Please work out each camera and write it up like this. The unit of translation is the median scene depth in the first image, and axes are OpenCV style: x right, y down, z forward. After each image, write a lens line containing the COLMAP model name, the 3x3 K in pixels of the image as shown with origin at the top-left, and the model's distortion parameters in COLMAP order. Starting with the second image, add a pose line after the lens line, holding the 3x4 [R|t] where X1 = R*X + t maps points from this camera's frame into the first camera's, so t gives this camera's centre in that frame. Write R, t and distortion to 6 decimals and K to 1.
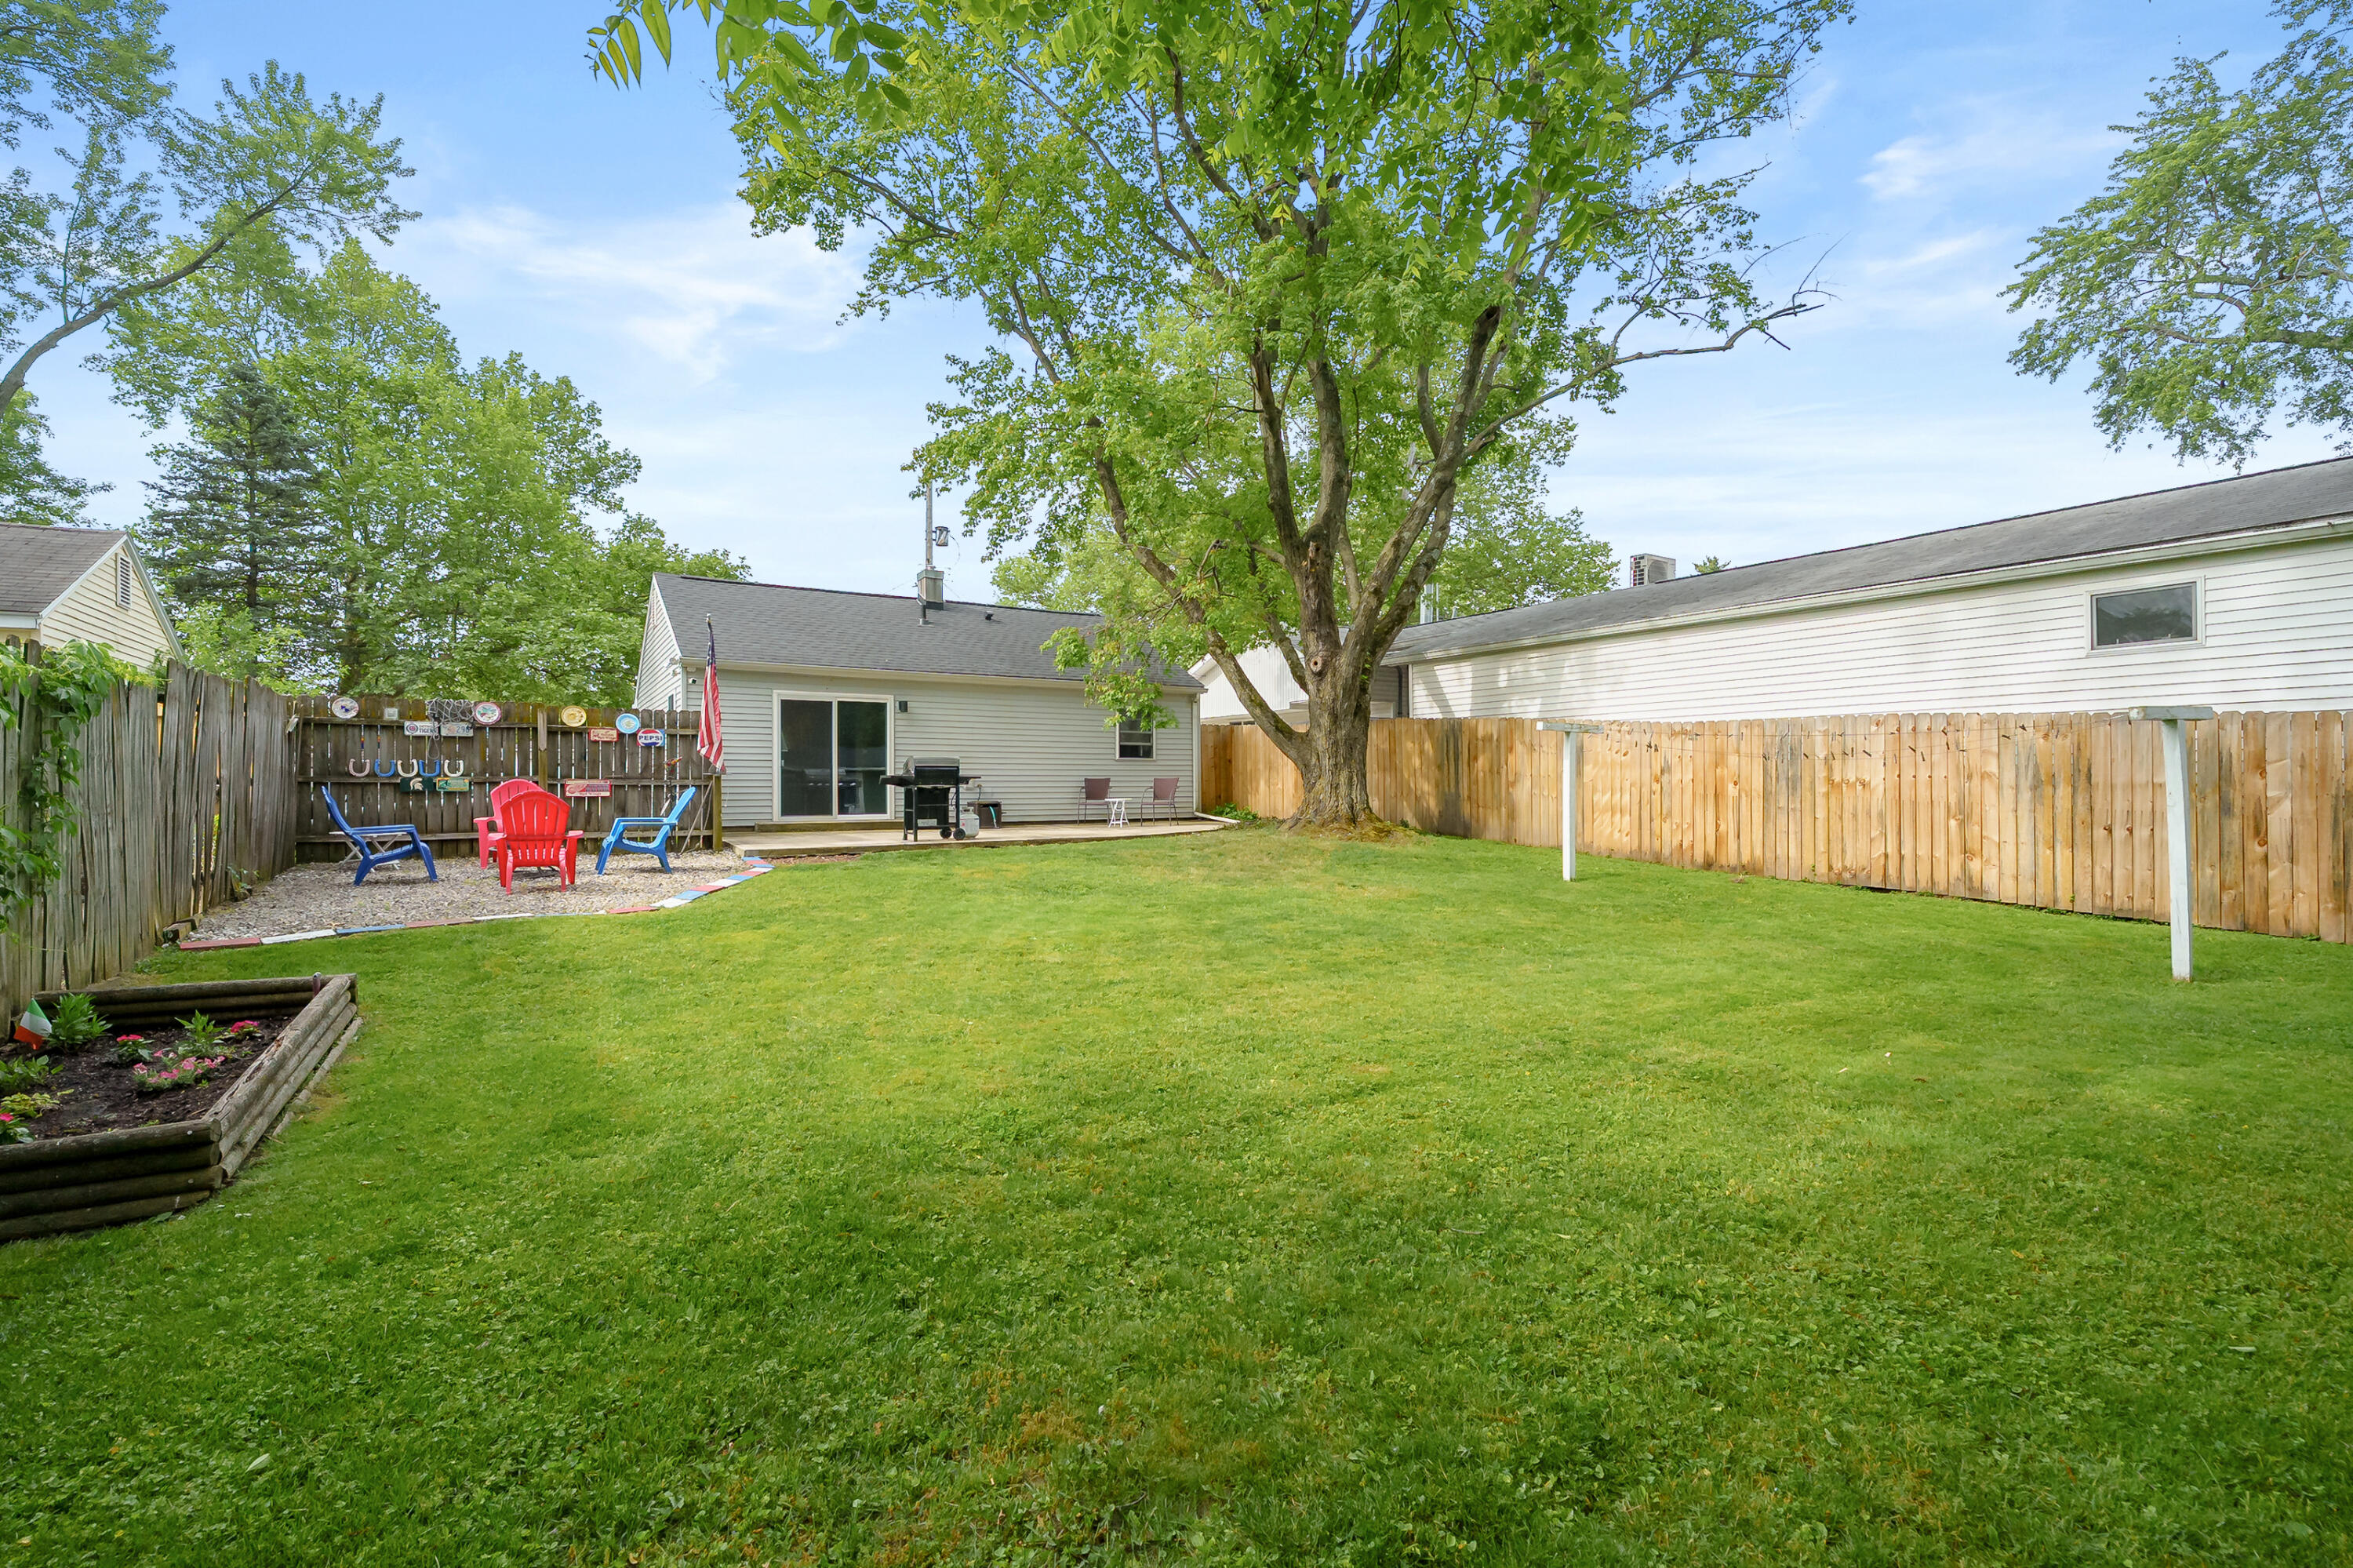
lens RADIAL K [[1063.7, 0, 1166.9], [0, 1063.7, 771.4], [0, 0, 1]] dist [-0.002813, 0.000065]
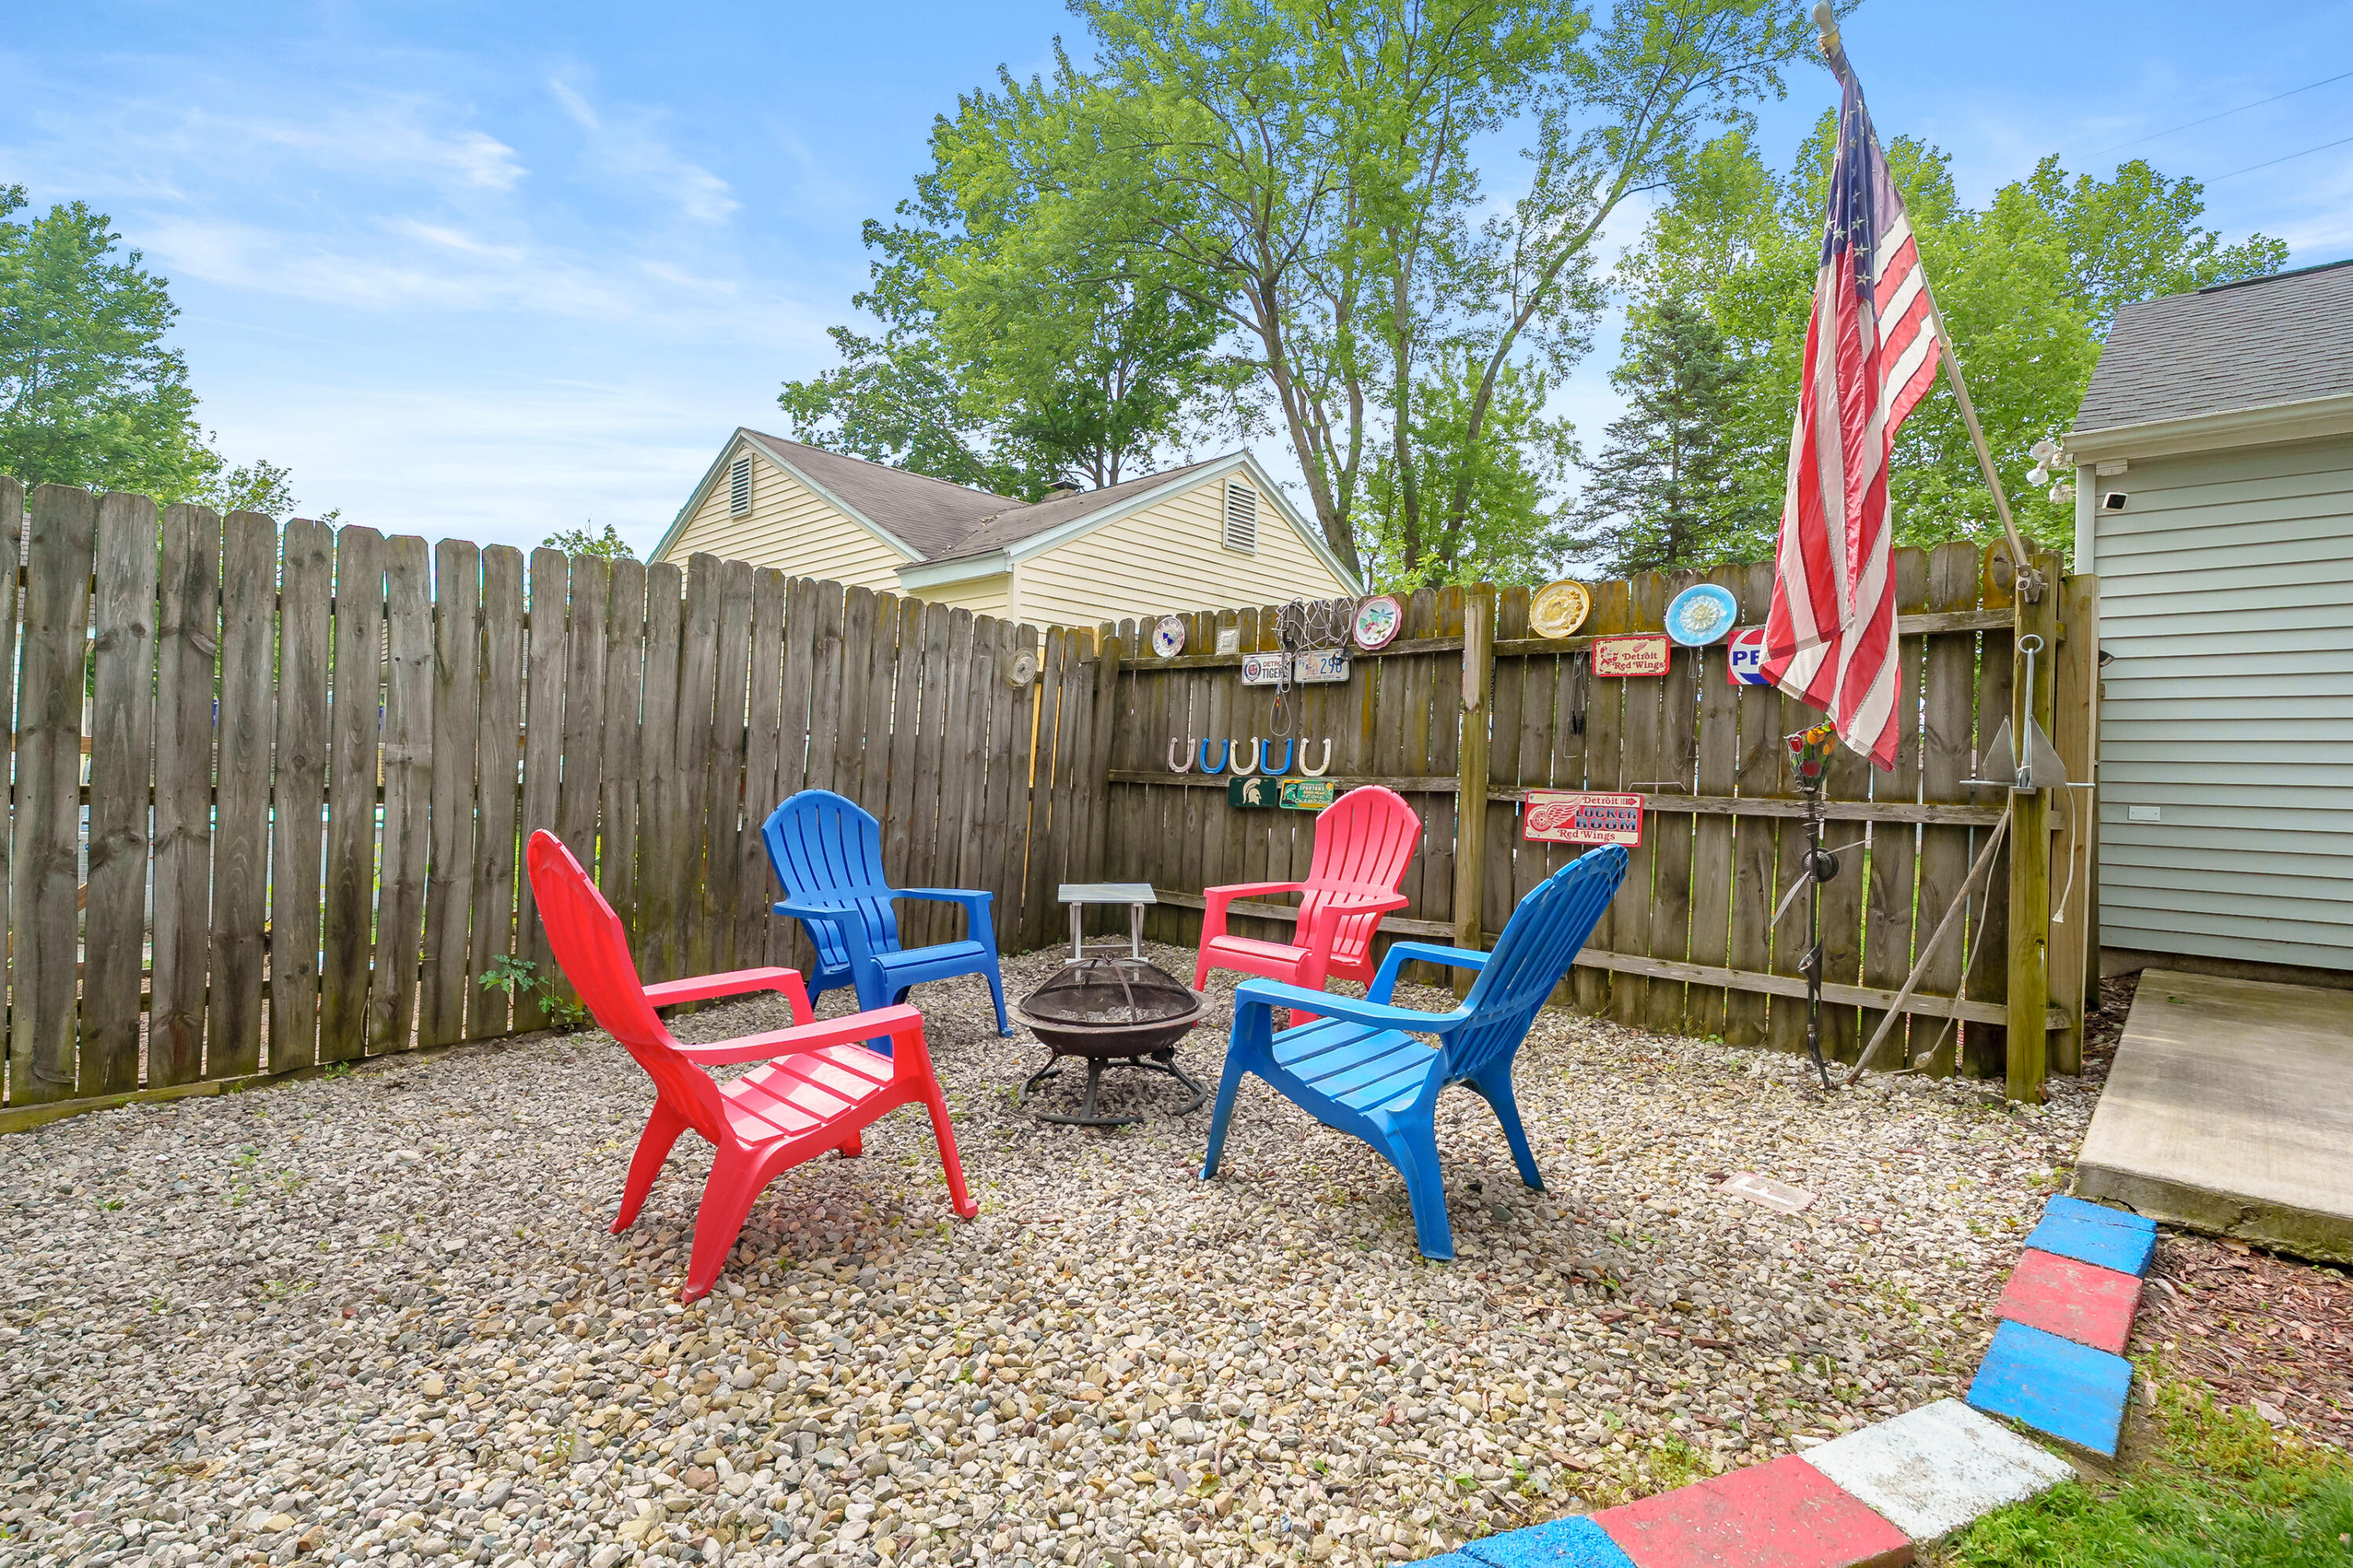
lens RADIAL K [[1083.3, 0, 1180.4], [0, 1083.3, 775.9], [0, 0, 1]] dist [-0.001714, -0.000108]
pose [[0.265654, 0.014065, -0.963966, -0.244370], [-0.016829, 0.999809, 0.009950, 0.001216], [0.963921, 0.013579, 0.265840, 0.776258]]
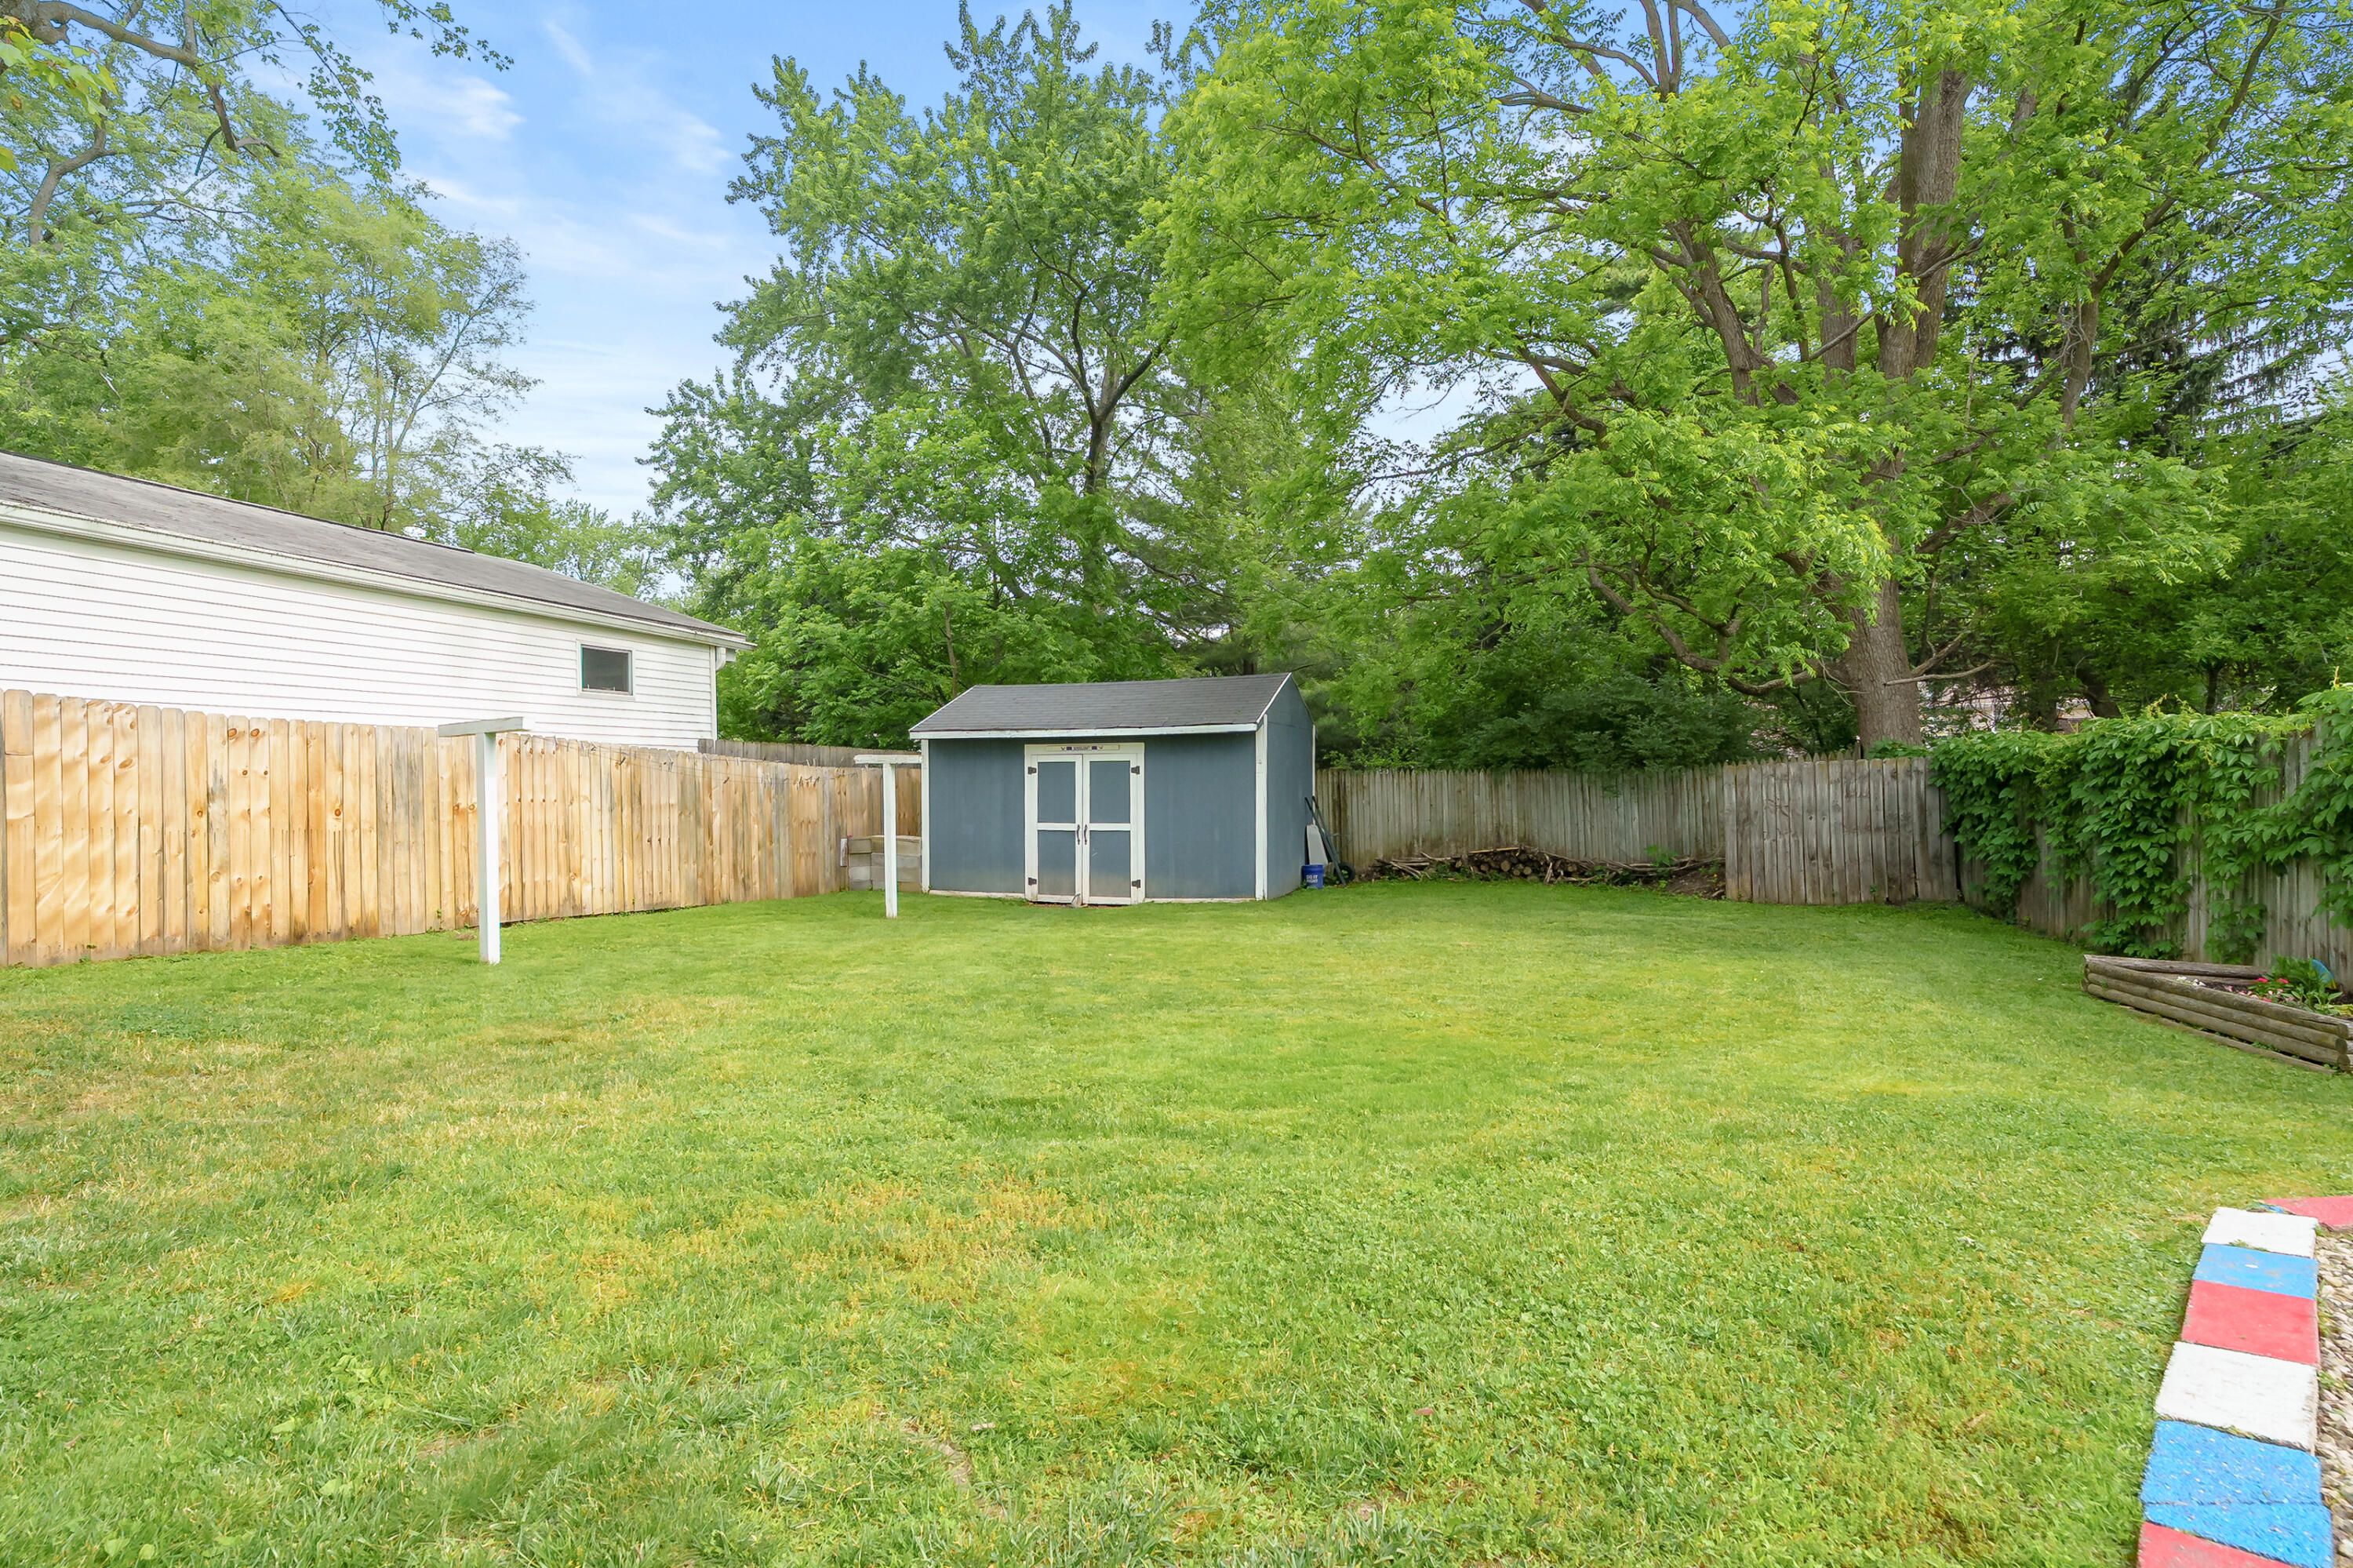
lens RADIAL K [[1083.3, 0, 1180.4], [0, 1083.3, 775.9], [0, 0, 1]] dist [-0.001714, -0.000108]
pose [[-0.668089, 0.015060, 0.743929, -0.349648], [0.002859, 0.999840, -0.017673, 0.001272], [-0.744075, -0.009680, -0.668025, 1.016085]]
